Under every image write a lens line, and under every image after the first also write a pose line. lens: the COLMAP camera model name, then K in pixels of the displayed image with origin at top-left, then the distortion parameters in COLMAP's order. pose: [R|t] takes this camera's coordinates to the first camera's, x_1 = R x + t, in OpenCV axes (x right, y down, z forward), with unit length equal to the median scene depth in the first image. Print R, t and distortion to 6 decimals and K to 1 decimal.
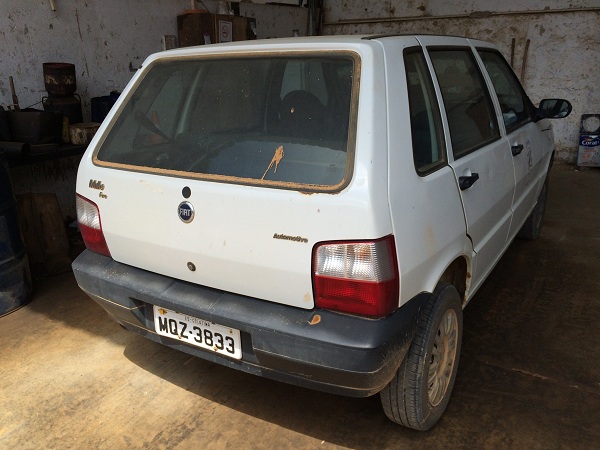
lens RADIAL K [[523.9, 0, 300.0], [0, 523.9, 225.0], [0, 0, 1]] dist [0.008796, -0.013038]
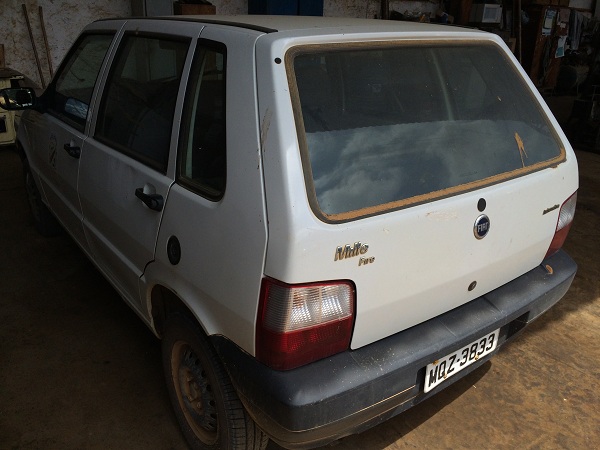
lens RADIAL K [[523.9, 0, 300.0], [0, 523.9, 225.0], [0, 0, 1]] dist [0.008796, -0.013038]
pose [[0.370475, -0.312701, 0.874623, -0.985013], [0.255705, 0.939578, 0.227612, -0.274142], [-0.892952, 0.139321, 0.428050, 0.802729]]
